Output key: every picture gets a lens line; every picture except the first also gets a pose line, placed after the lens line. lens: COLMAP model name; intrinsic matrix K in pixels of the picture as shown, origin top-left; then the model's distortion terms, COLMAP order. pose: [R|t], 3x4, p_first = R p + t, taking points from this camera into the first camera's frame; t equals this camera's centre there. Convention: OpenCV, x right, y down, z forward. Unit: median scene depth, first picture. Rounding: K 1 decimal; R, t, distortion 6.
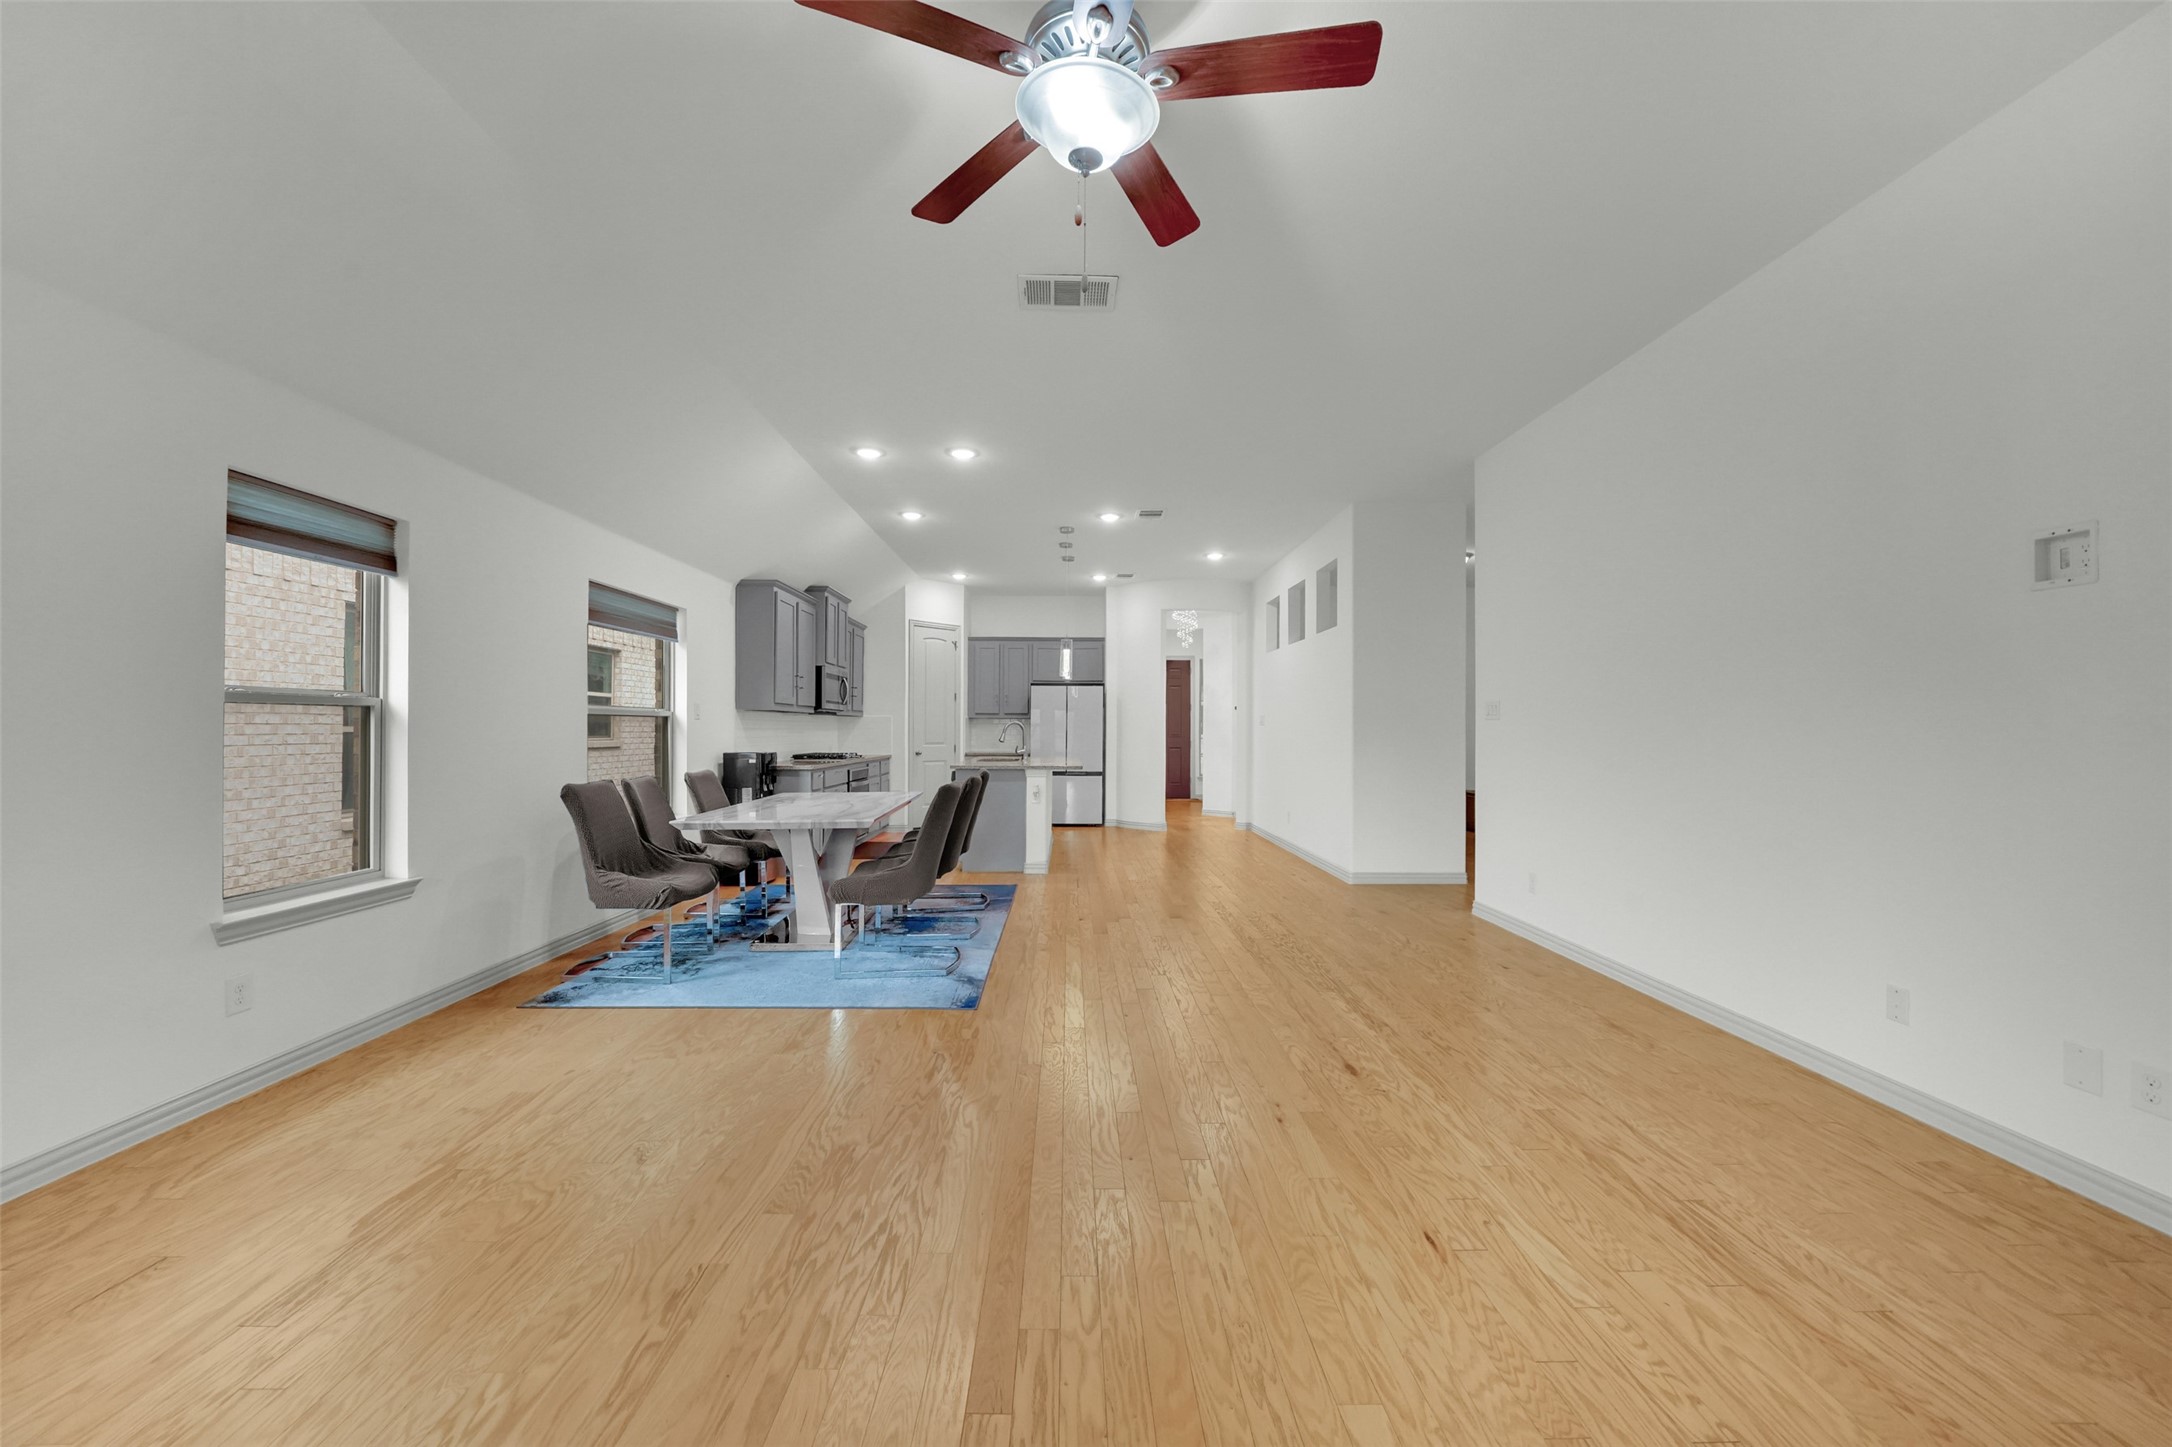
lens RADIAL K [[802.0, 0, 1075.6], [0, 802.0, 719.4], [0, 0, 1]] dist [-0.019146, 0.003707]
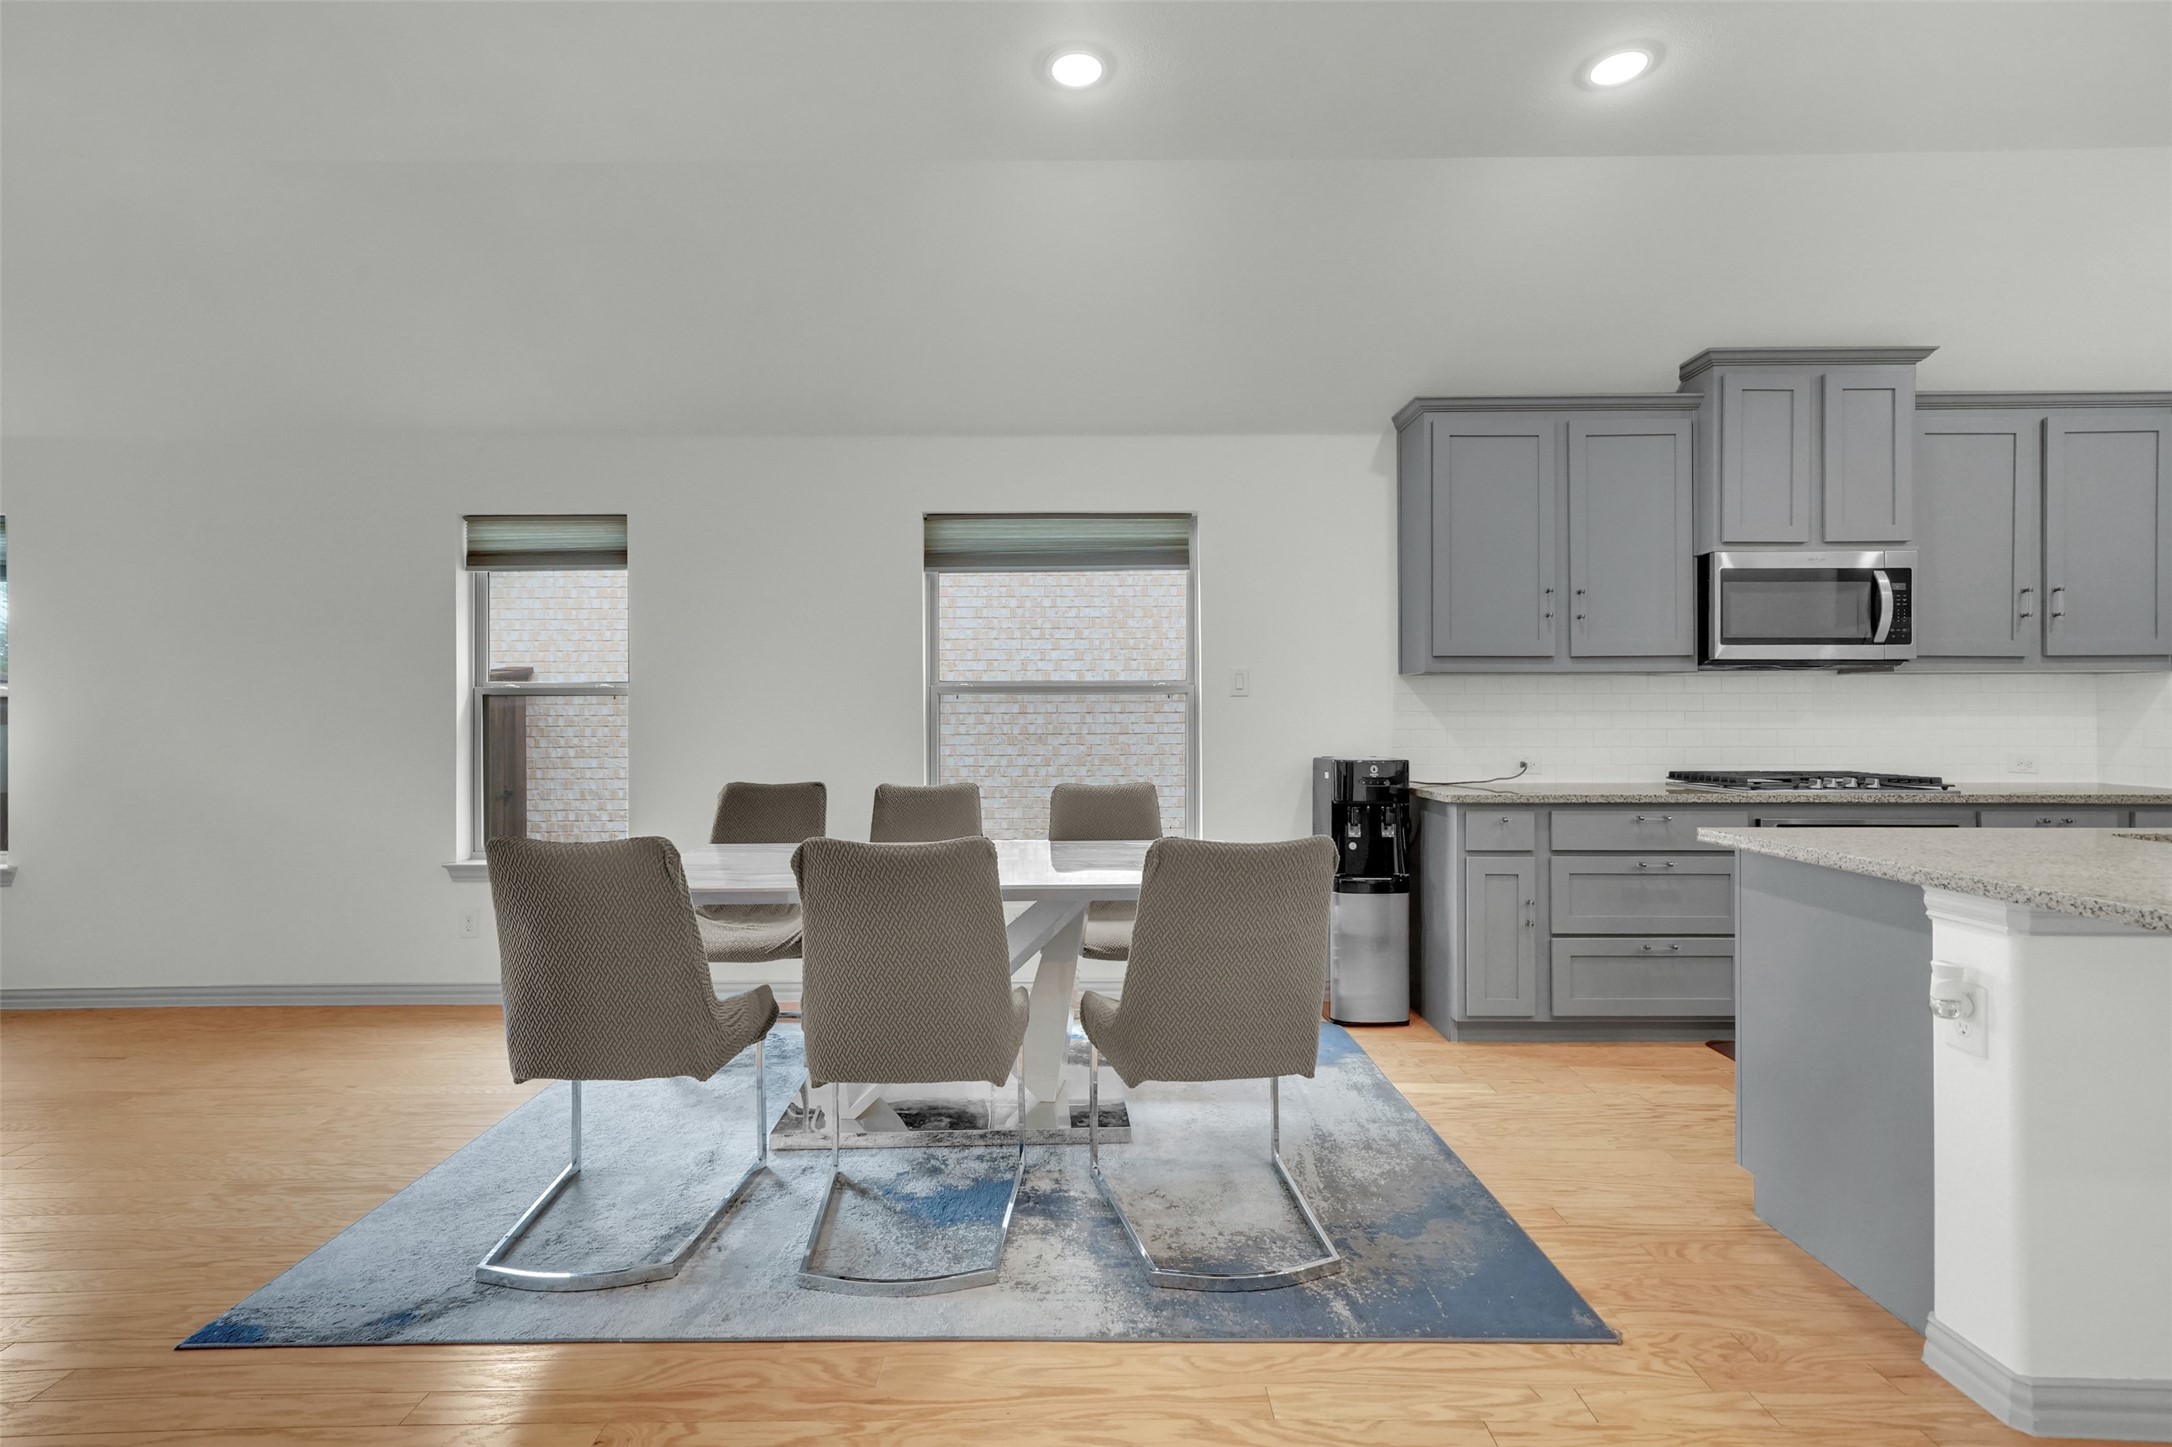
lens RADIAL K [[1008.7, 0, 1072.5], [0, 1008.7, 717.6], [0, 0, 1]] dist [0.012140, 0.000389]
pose [[-0.015892, -0.004696, -0.999863, 0.261042], [0.015898, 0.999861, -0.004949, 0.017026], [0.999747, -0.015974, -0.015816, 0.912787]]
